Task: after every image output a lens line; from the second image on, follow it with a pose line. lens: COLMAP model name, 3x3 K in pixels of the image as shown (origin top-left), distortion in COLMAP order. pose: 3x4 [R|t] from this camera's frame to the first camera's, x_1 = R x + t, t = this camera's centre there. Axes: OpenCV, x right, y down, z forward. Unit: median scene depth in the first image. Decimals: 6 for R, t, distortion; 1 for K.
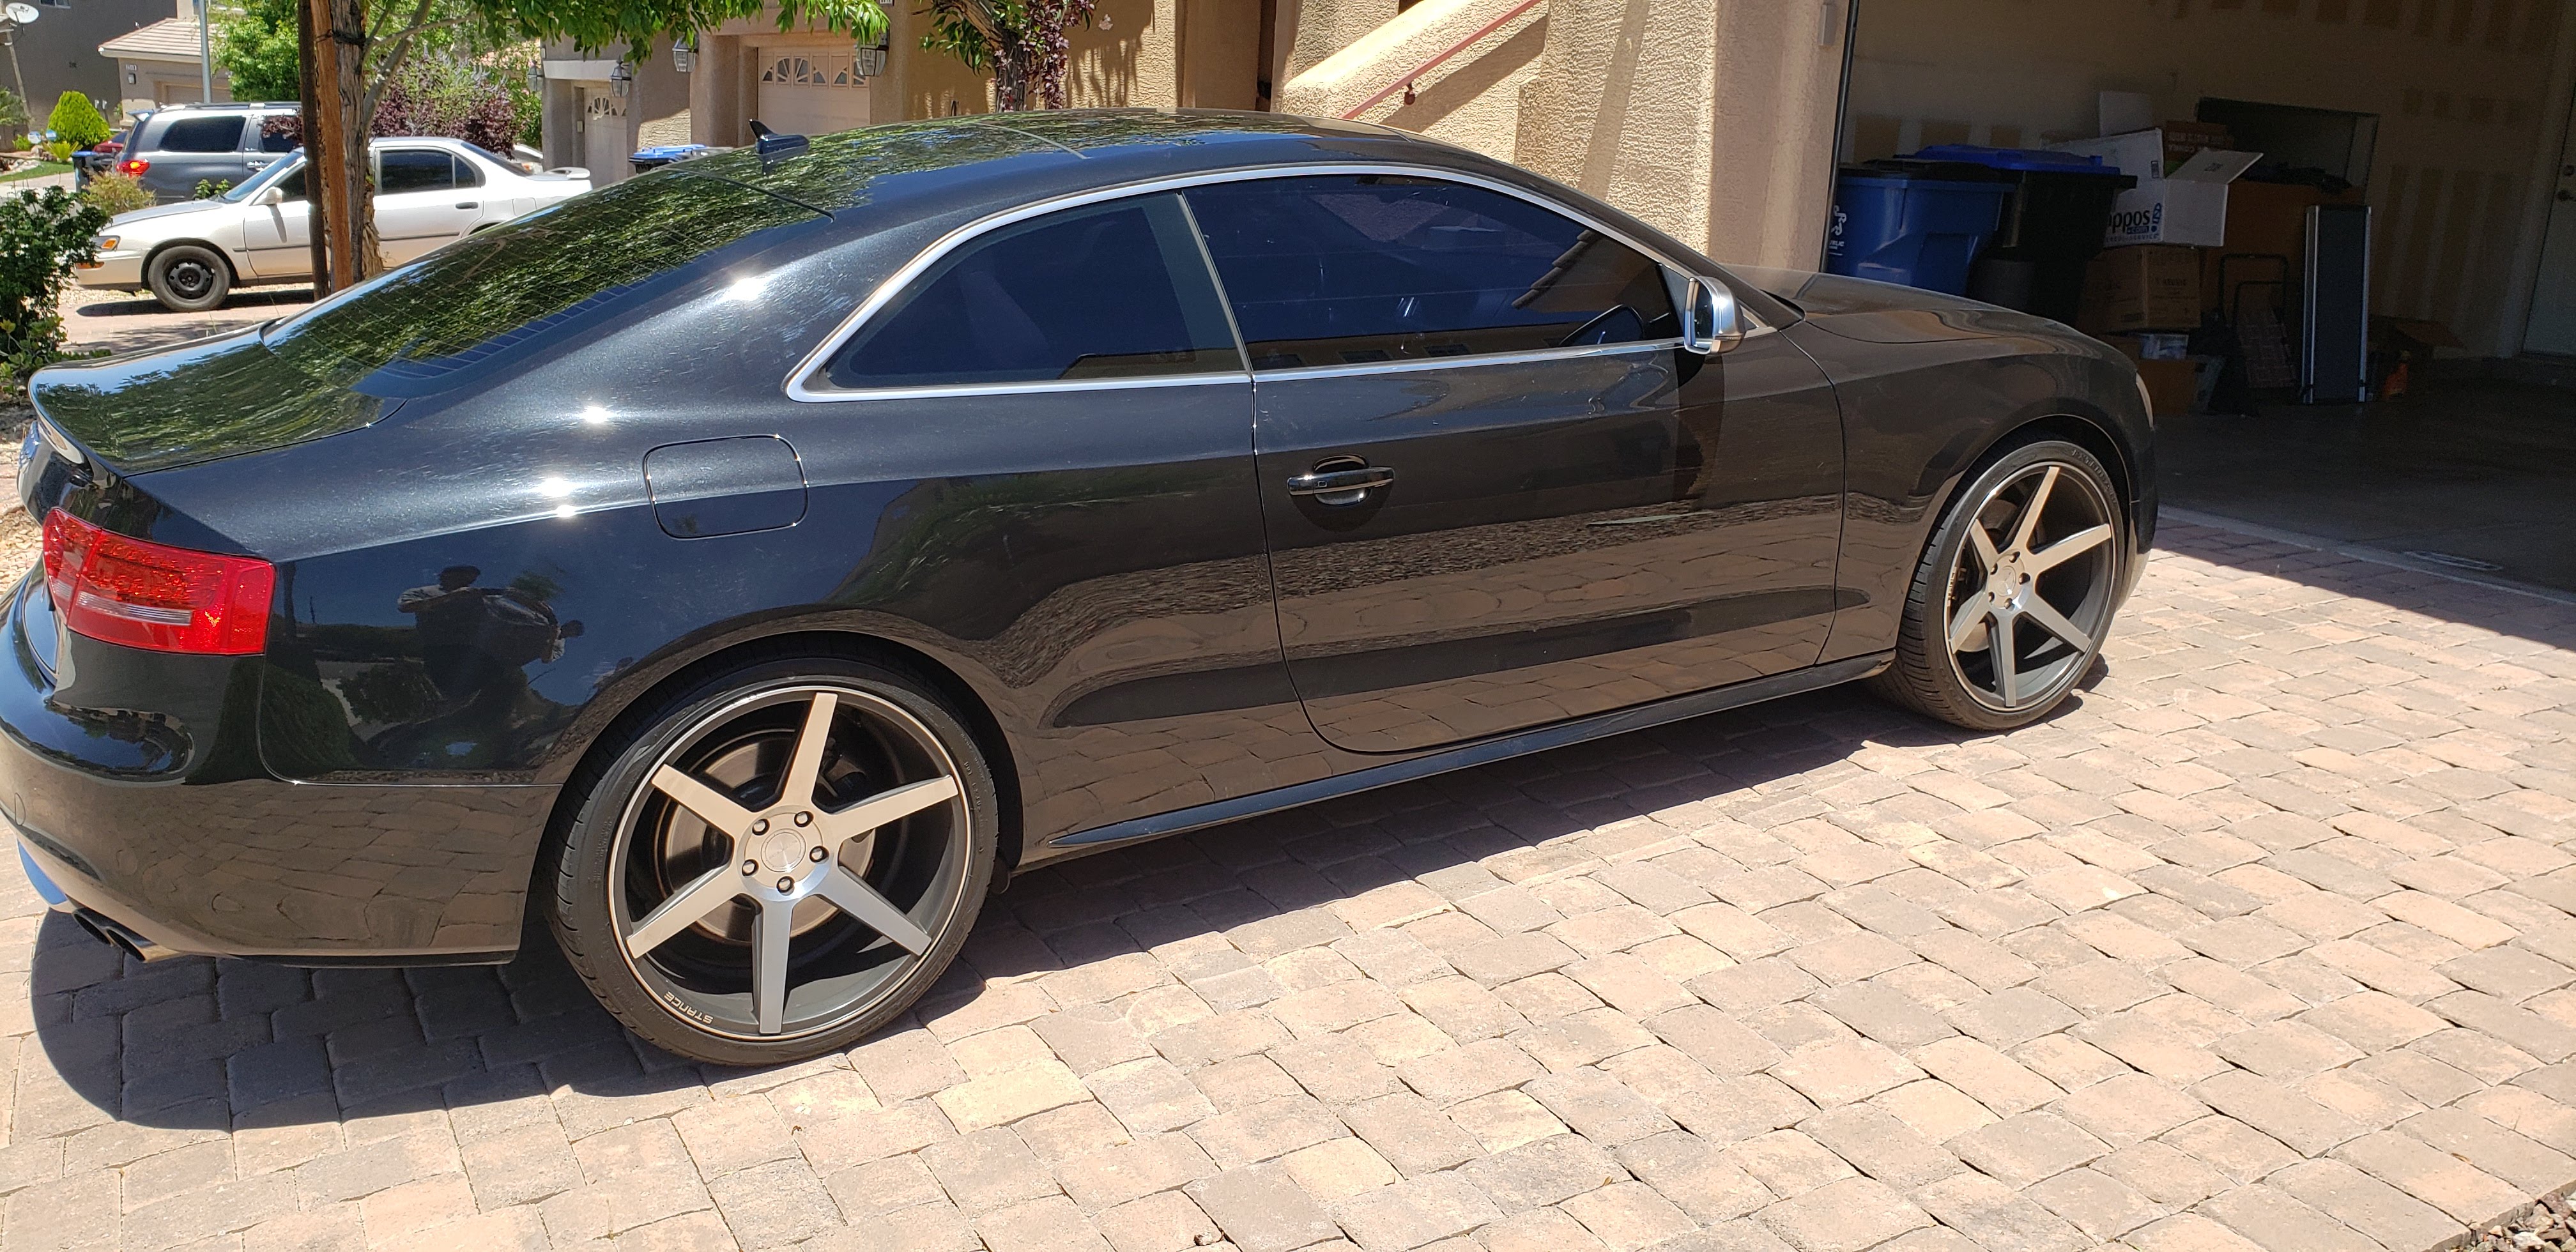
lens RADIAL K [[1913.9, 0, 1251.5], [0, 1913.9, 622.6], [0, 0, 1]] dist [-0.124963, 0.170851]
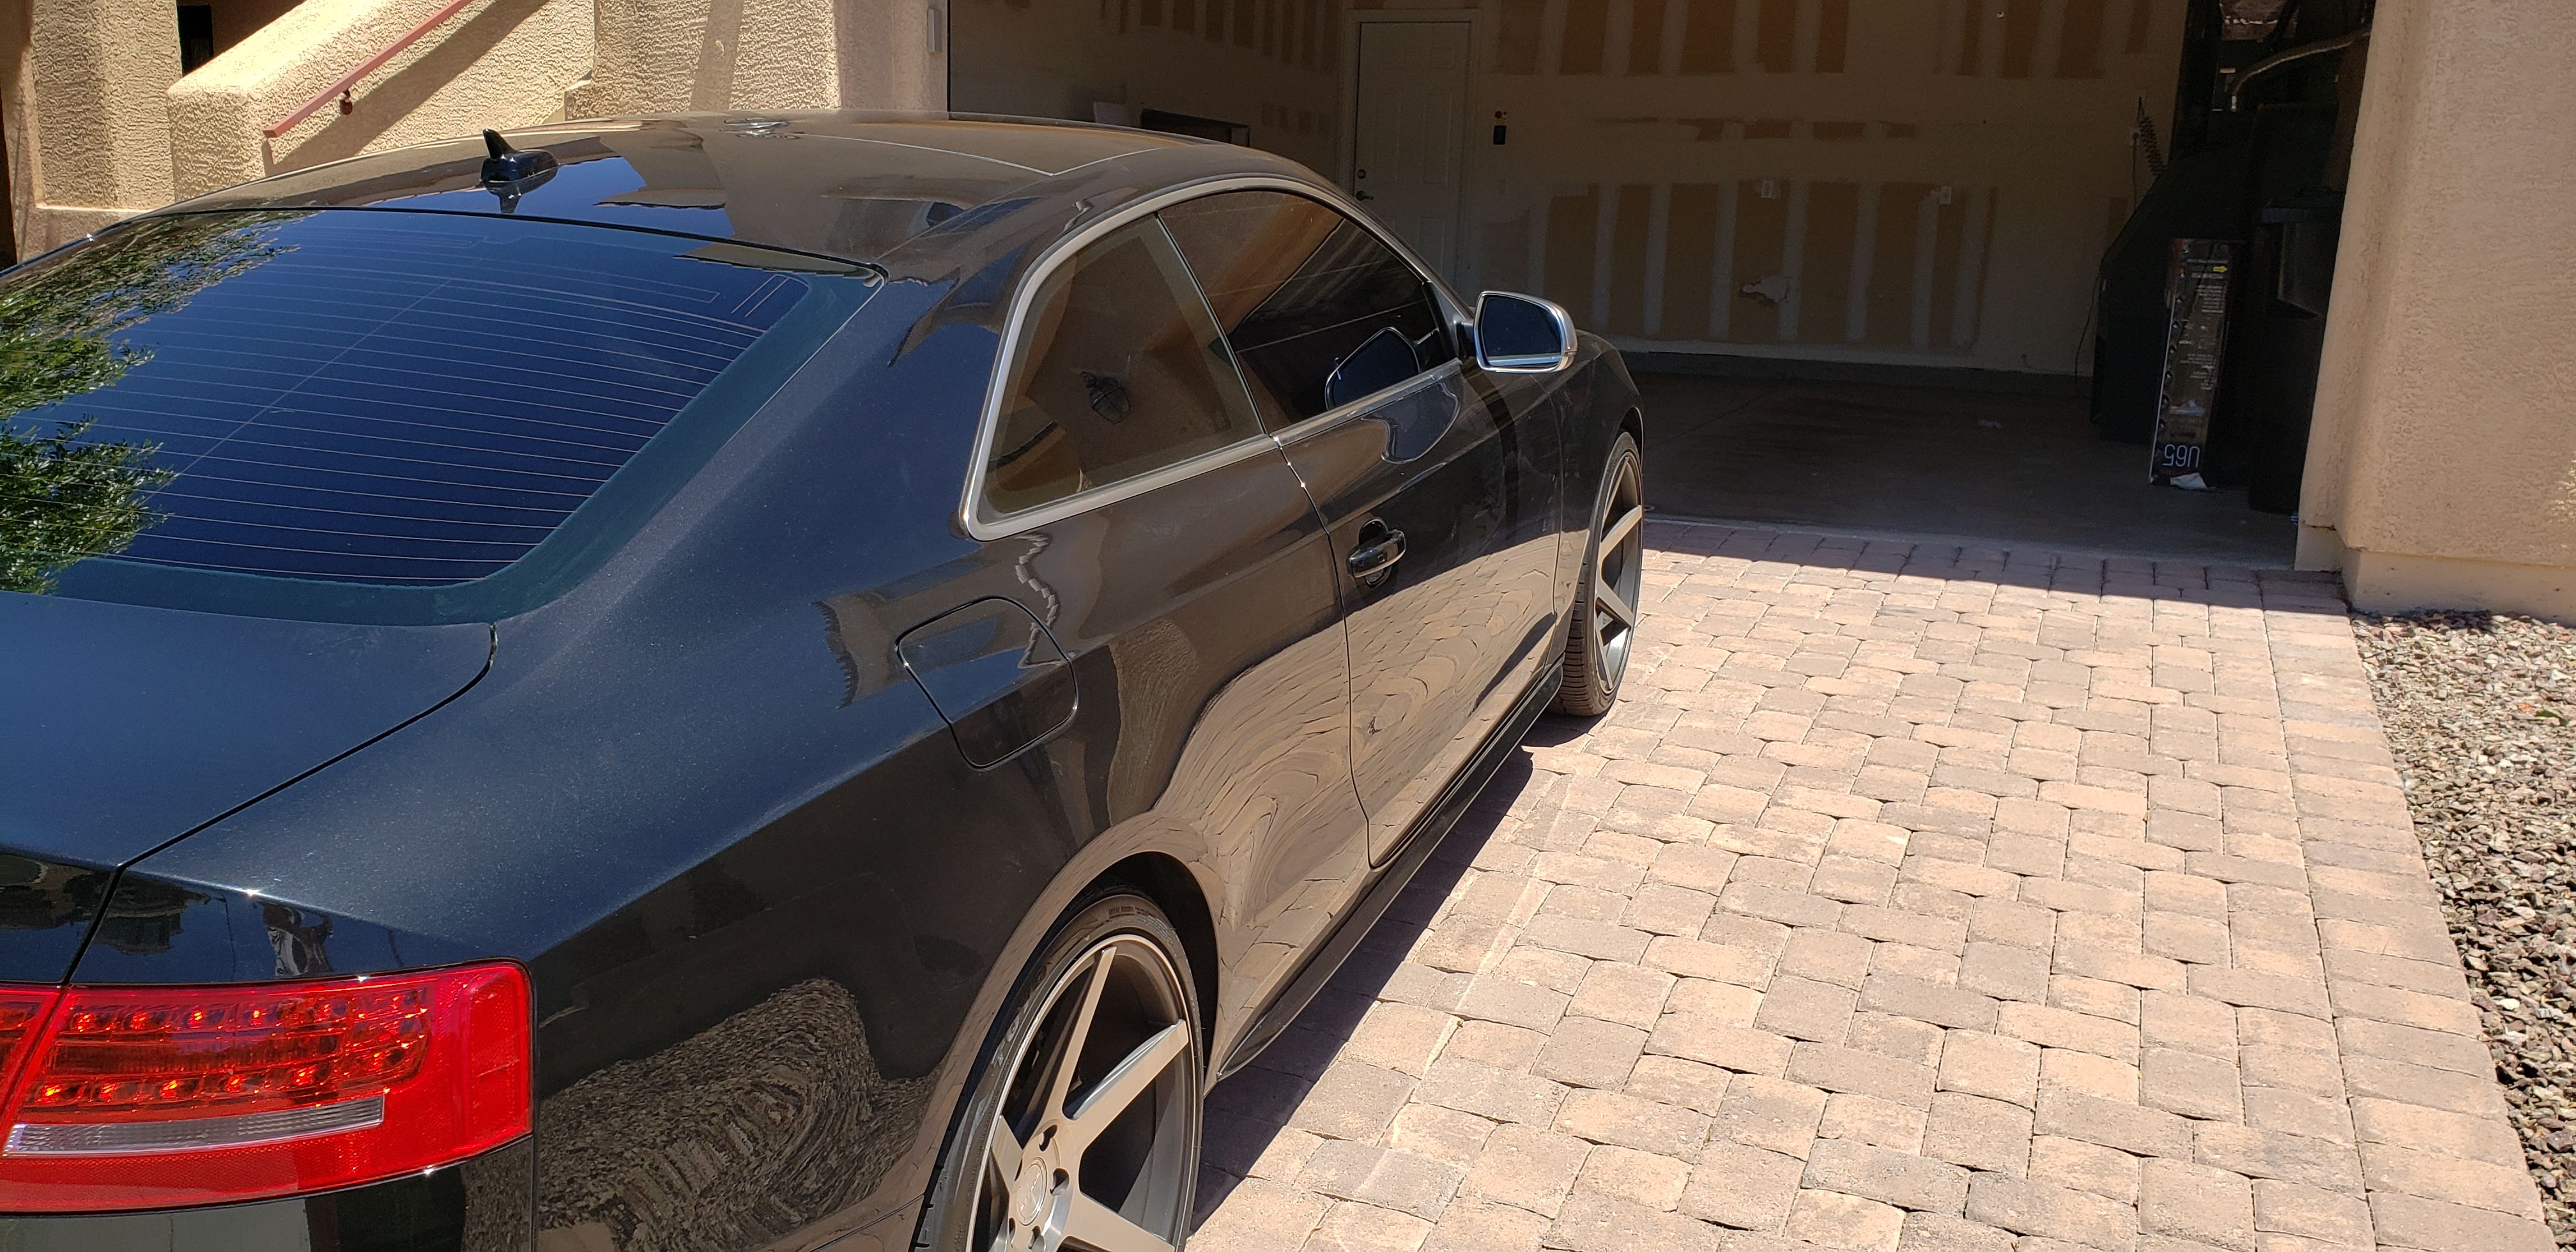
lens RADIAL K [[1913.9, 0, 1251.5], [0, 1913.9, 622.6], [0, 0, 1]] dist [-0.124963, 0.170851]
pose [[0.784499, -0.147082, 0.602435, -0.542441], [0.150628, 0.987568, 0.044960, -0.098227], [-0.601558, 0.055473, 0.796901, 0.395456]]
